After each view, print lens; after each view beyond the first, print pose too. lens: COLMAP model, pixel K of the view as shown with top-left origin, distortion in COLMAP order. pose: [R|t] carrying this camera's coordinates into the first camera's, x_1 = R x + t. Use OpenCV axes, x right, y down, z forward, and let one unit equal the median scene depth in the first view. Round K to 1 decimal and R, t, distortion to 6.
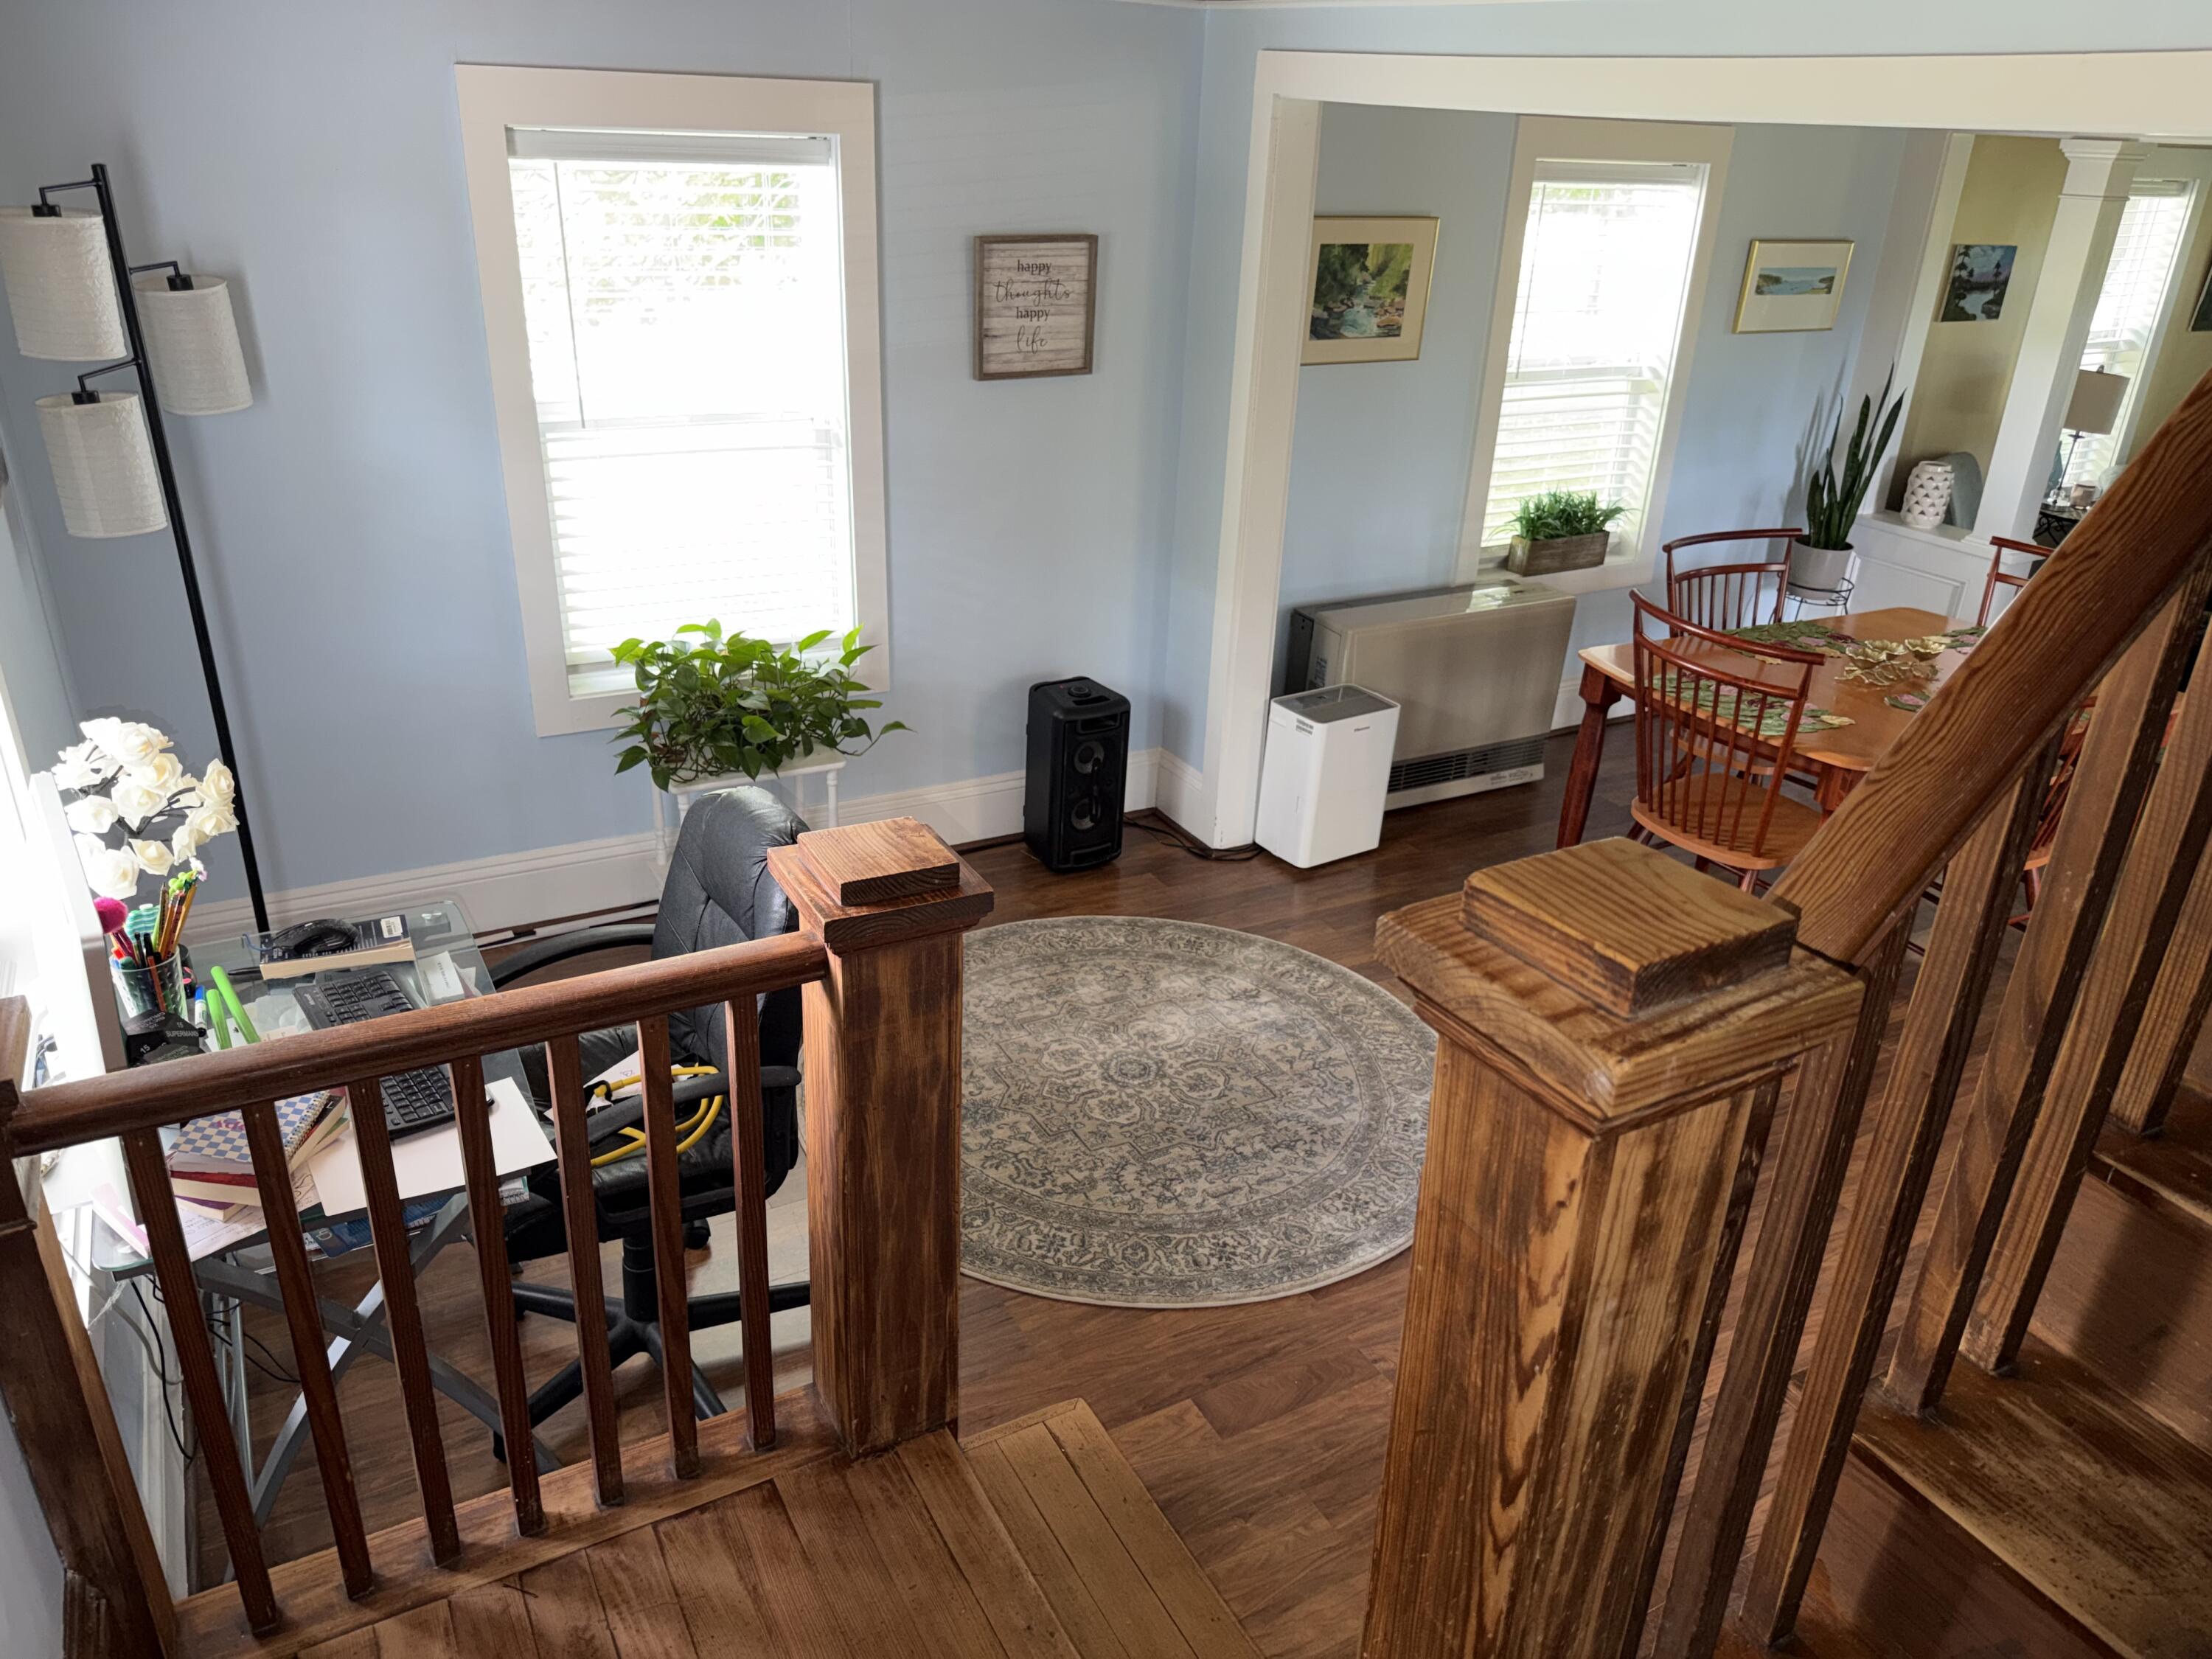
lens RADIAL K [[1582.5, 0, 1106.0], [0, 1582.5, 829.5], [0, 0, 1]] dist [0.034734, -0.035206]
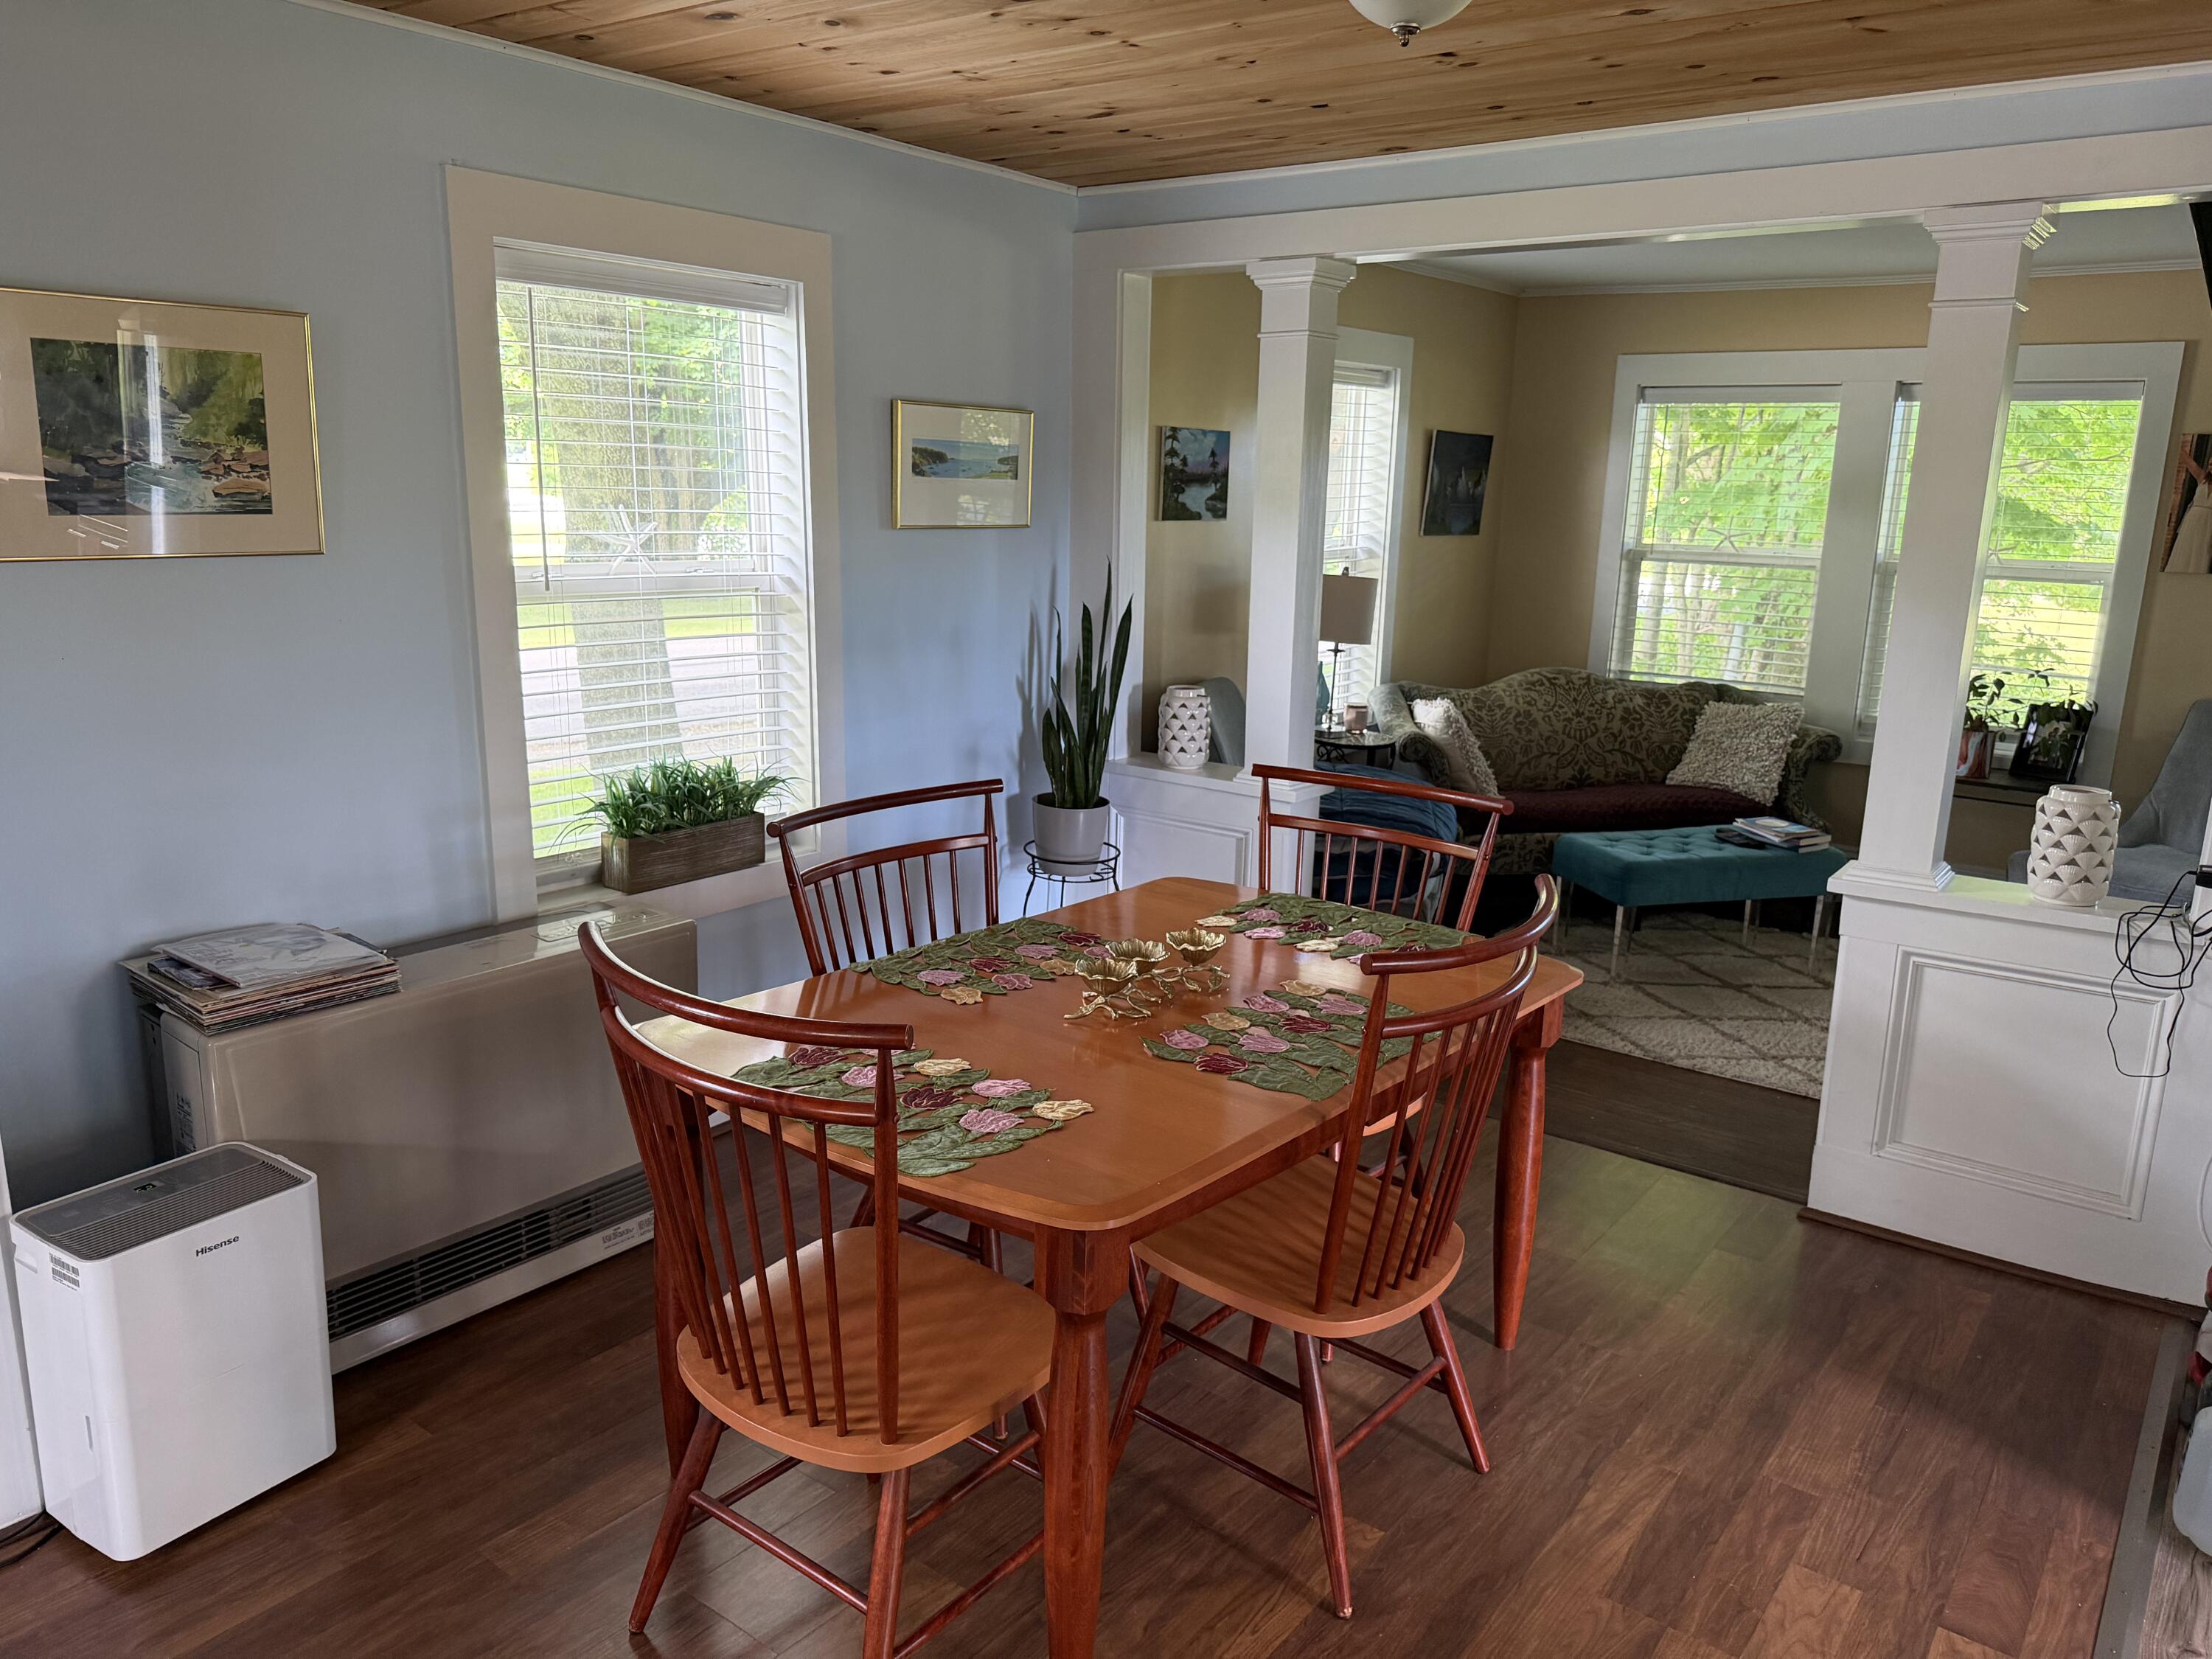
lens RADIAL K [[1610.5, 0, 1091.0], [0, 1610.5, 829.4], [0, 0, 1]] dist [0.095518, -0.150857]
pose [[0.923597, -0.105098, 0.368676, 0.219918], [0.173272, 0.972295, -0.156905, -0.057782], [-0.341972, 0.208799, 0.916220, 0.378567]]
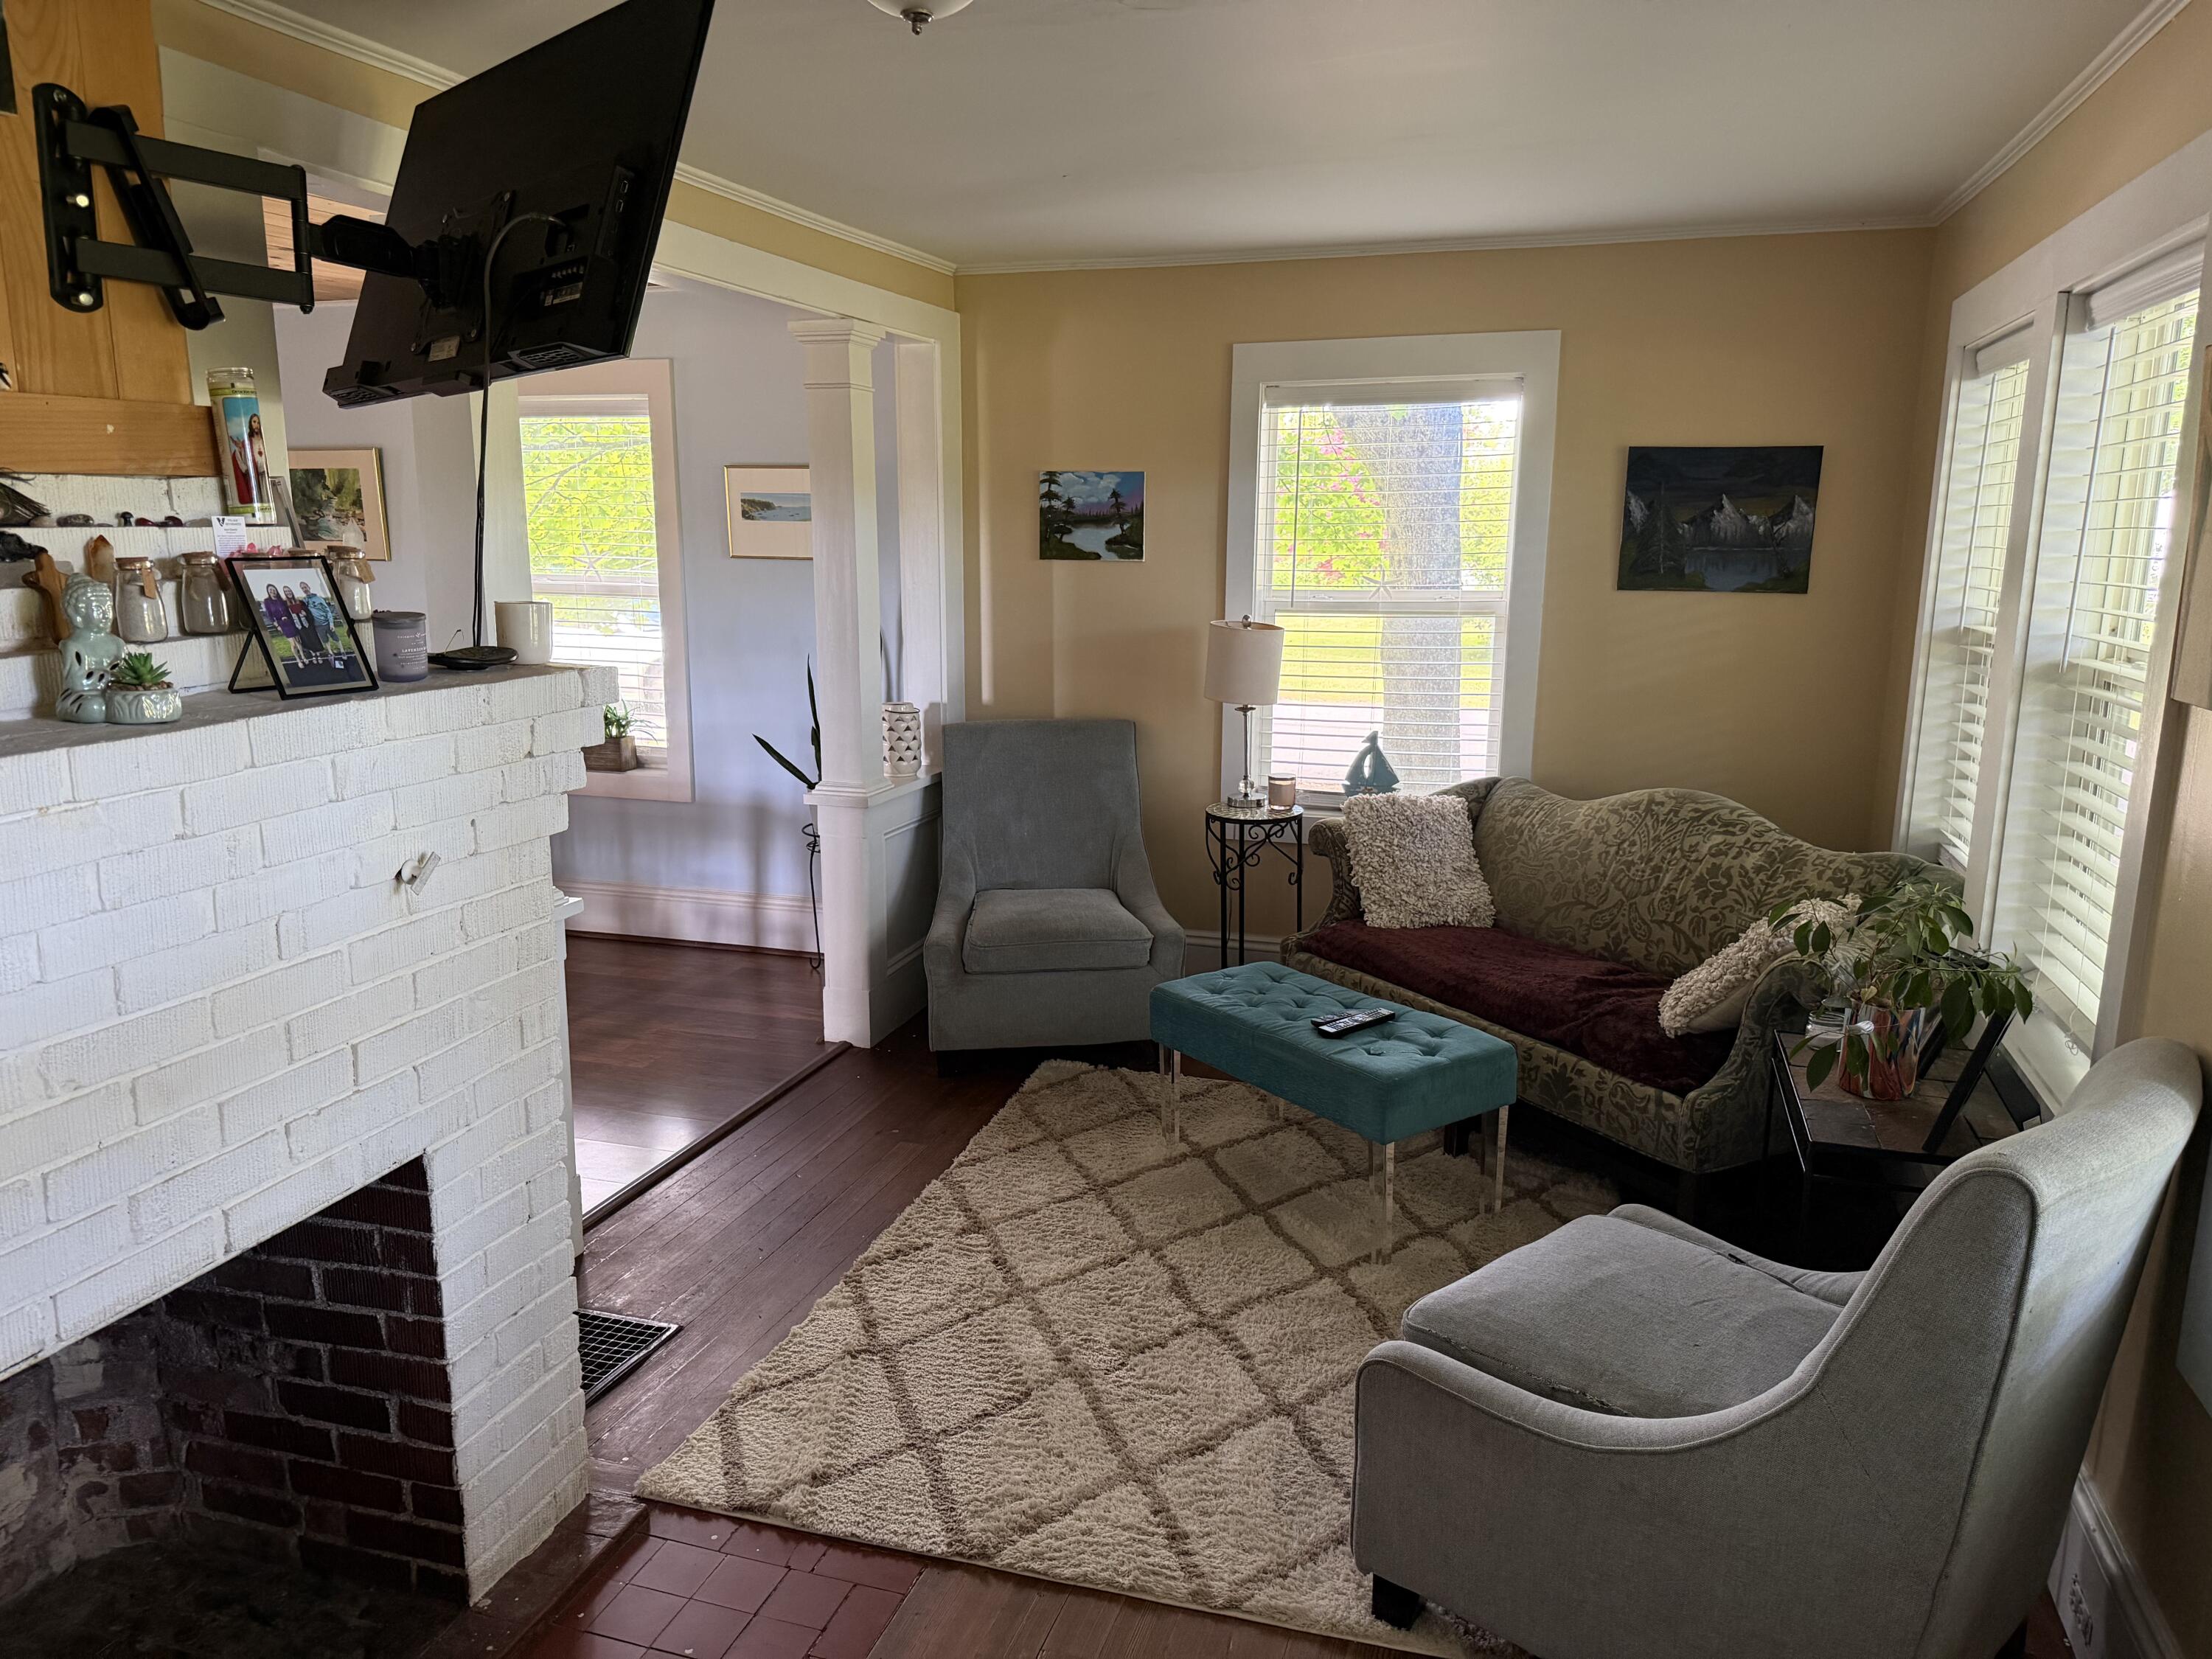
lens RADIAL K [[1551.6, 0, 1066.2], [0, 1551.6, 829.8], [0, 0, 1]] dist [0.194303, -0.371064]
pose [[0.655065, 0.104724, -0.748280, 1.476633], [-0.287912, 0.950227, -0.119060, -0.108369], [0.698567, 0.293431, 0.652612, 0.641328]]
